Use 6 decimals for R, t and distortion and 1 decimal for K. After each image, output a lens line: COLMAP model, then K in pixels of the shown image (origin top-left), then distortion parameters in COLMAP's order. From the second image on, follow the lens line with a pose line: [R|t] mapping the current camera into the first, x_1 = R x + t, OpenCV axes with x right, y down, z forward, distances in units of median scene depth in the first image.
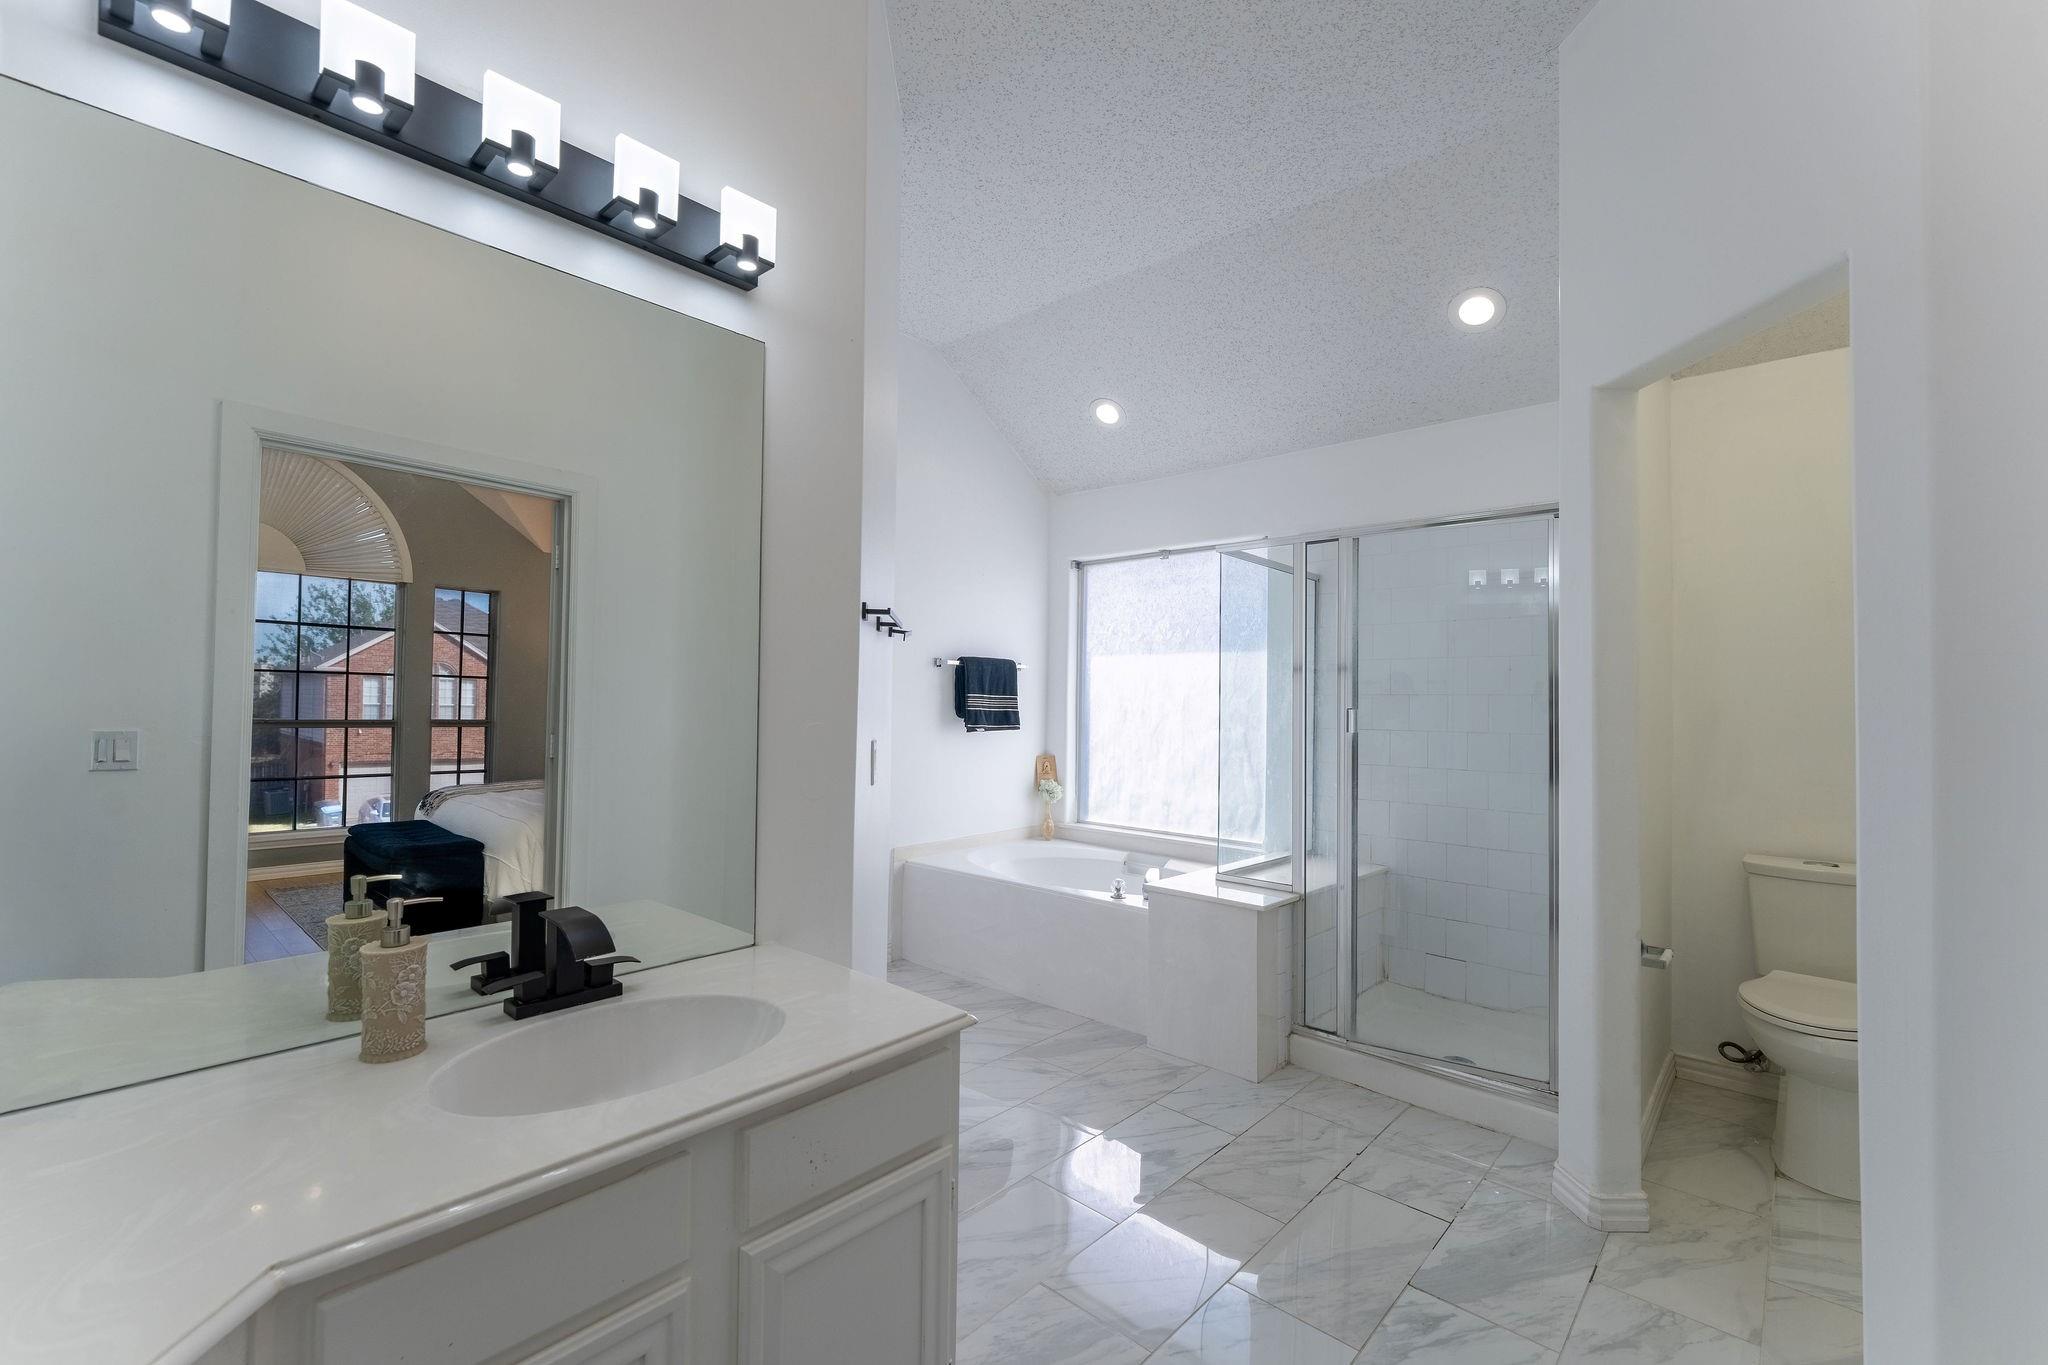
lens RADIAL K [[824.1, 0, 1026.3], [0, 824.1, 689.8], [0, 0, 1]] dist [-0.000310, -0.000720]
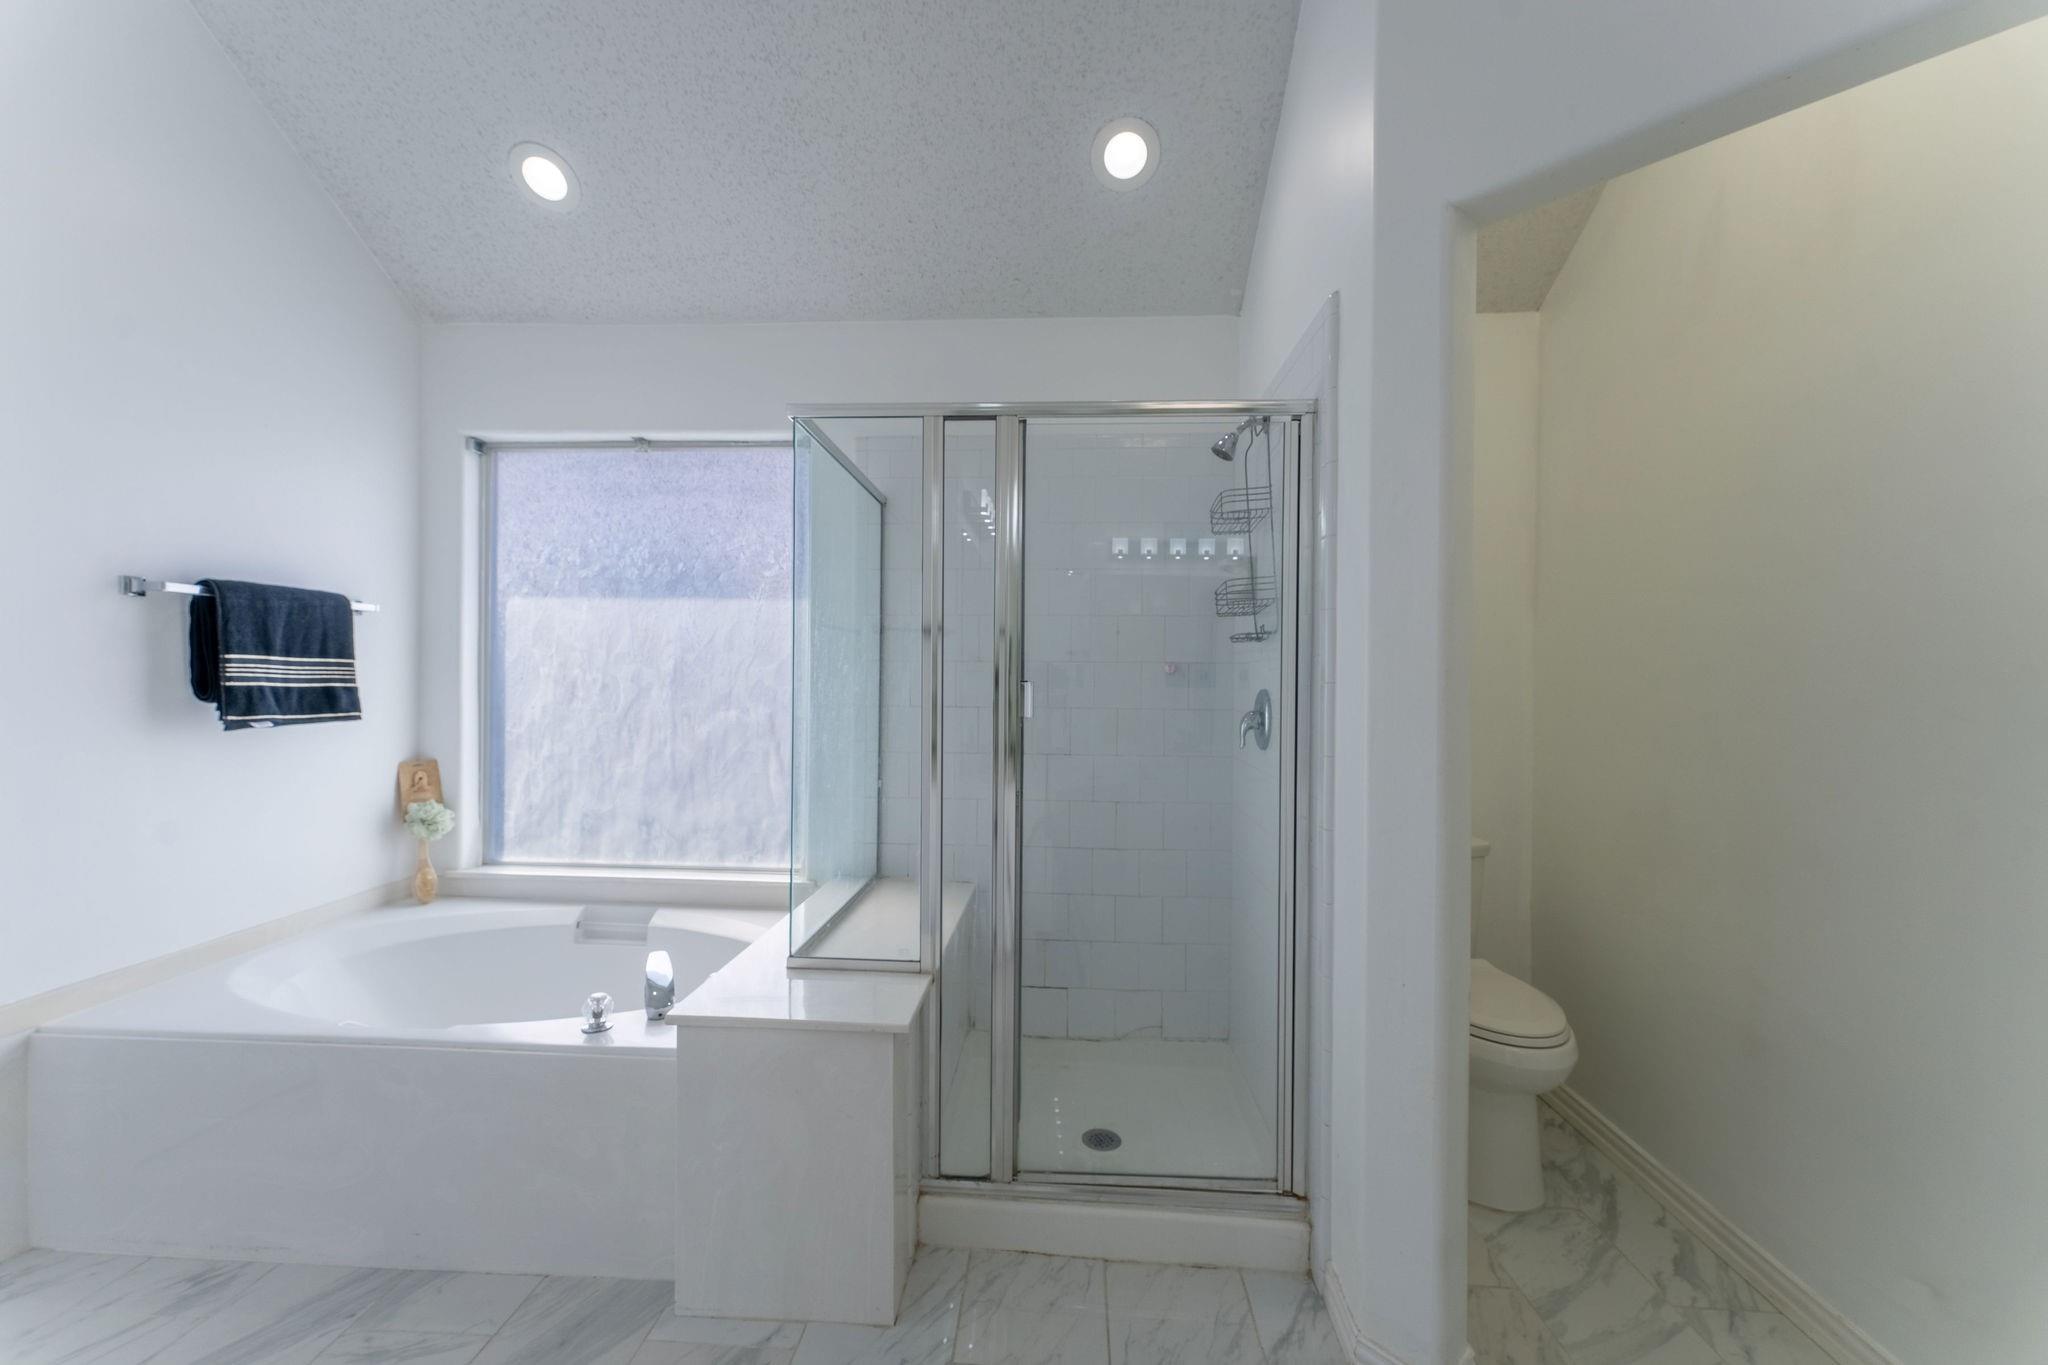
lens RADIAL K [[824.1, 0, 1030.9], [0, 824.1, 688.1], [0, 0, 1]] dist [-0.000310, -0.000720]
pose [[0.781610, -0.012029, 0.623651, -0.000859], [-0.009747, 0.999456, 0.031494, 0.004770], [-0.623691, -0.030695, 0.781068, 0.286842]]
